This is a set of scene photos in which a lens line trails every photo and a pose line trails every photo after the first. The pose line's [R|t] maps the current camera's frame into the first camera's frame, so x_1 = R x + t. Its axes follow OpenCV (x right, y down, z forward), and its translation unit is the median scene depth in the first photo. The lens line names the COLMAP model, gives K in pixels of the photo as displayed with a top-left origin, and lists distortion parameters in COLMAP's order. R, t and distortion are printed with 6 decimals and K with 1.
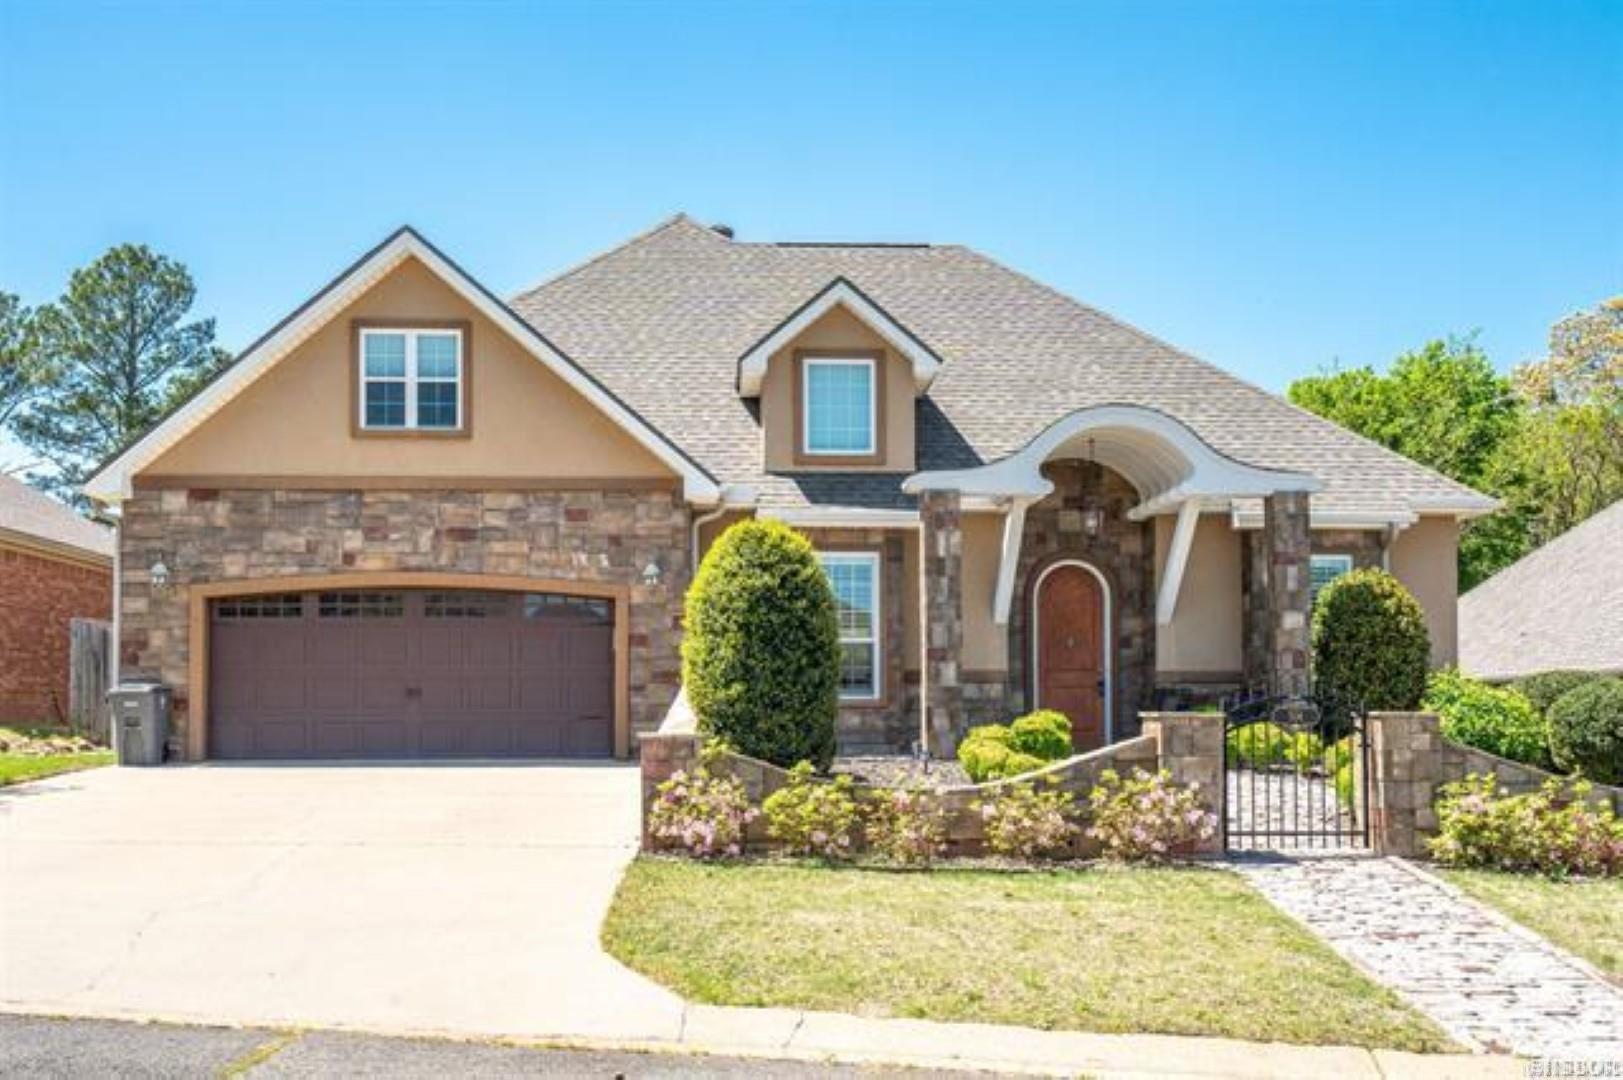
lens RADIAL K [[1641.9, 0, 812.2], [0, 1641.9, 540.3], [0, 0, 1]] dist [0.017285, 0.000000]
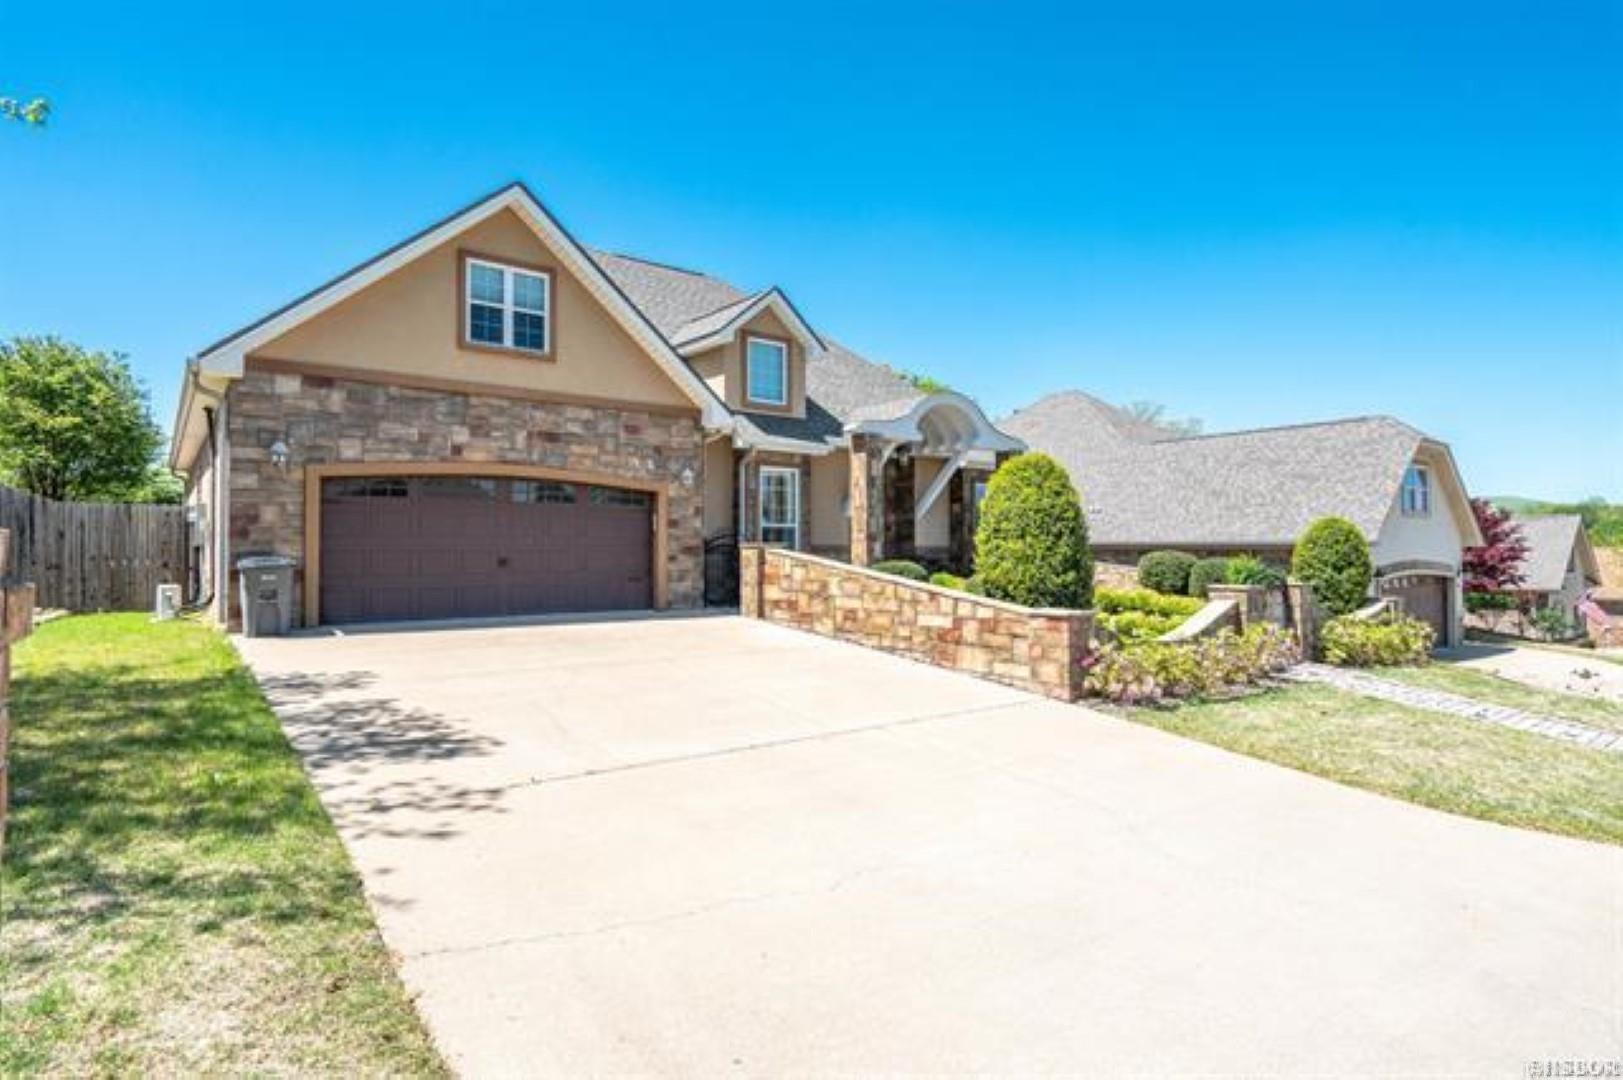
lens RADIAL K [[844.3, 0, 802.4], [0, 844.3, 480.5], [0, 0, 1]] dist [0.003222, 0.000556]
pose [[0.814682, 0.049055, 0.577830, -0.427894], [-0.064698, 0.997884, 0.006502, 0.012883], [-0.576288, -0.042682, 0.816131, 0.357483]]
